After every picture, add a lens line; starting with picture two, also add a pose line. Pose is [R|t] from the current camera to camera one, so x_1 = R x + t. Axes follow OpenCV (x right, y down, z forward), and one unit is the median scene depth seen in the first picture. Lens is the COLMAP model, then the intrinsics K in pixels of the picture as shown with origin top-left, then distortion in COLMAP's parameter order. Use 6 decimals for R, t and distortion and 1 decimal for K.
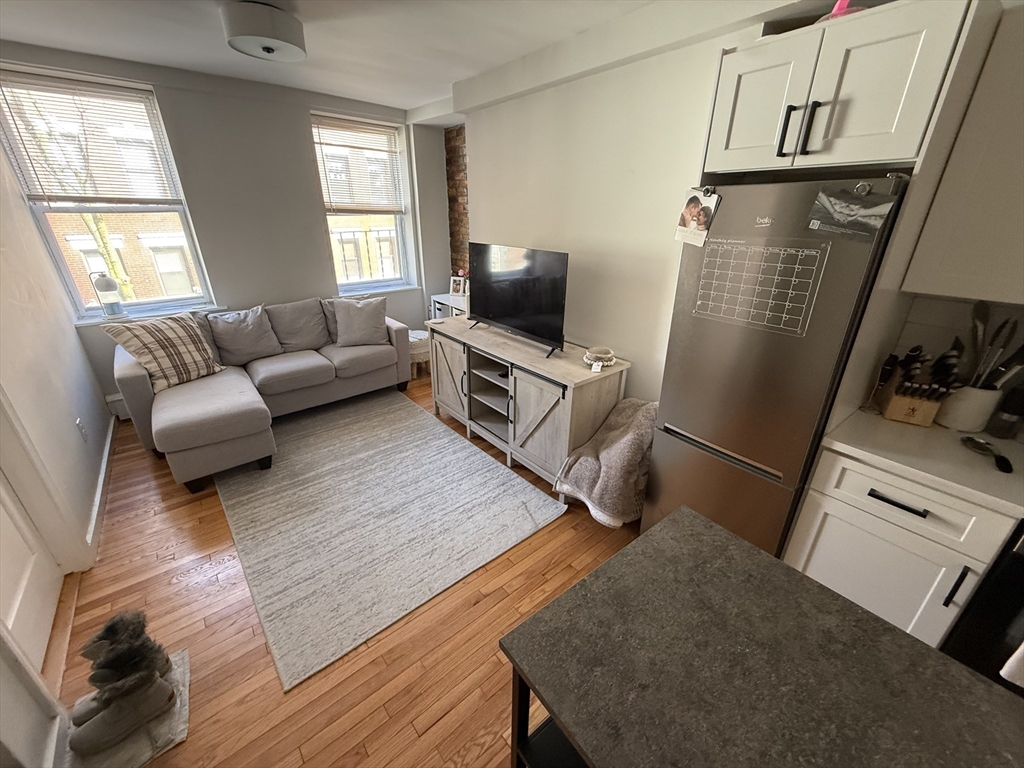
lens RADIAL K [[406.8, 0, 510.6], [0, 406.8, 384.4], [0, 0, 1]] dist [-0.002044, 0.000699]
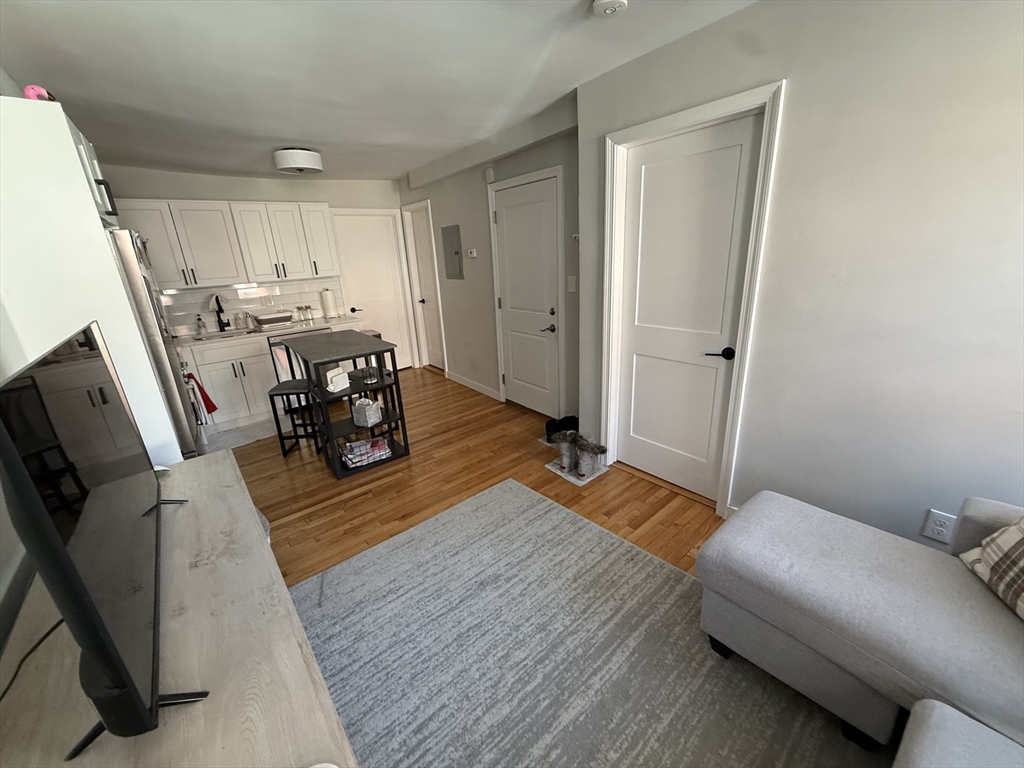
lens RADIAL K [[406.8, 0, 511.7], [0, 406.8, 382.5], [0, 0, 1]] dist [-0.002044, 0.000699]
pose [[-0.998880, 0.046727, 0.007429, -0.418999], [0.040073, 0.752031, 0.657908, -0.611068], [0.025155, 0.657469, -0.753061, 1.519859]]
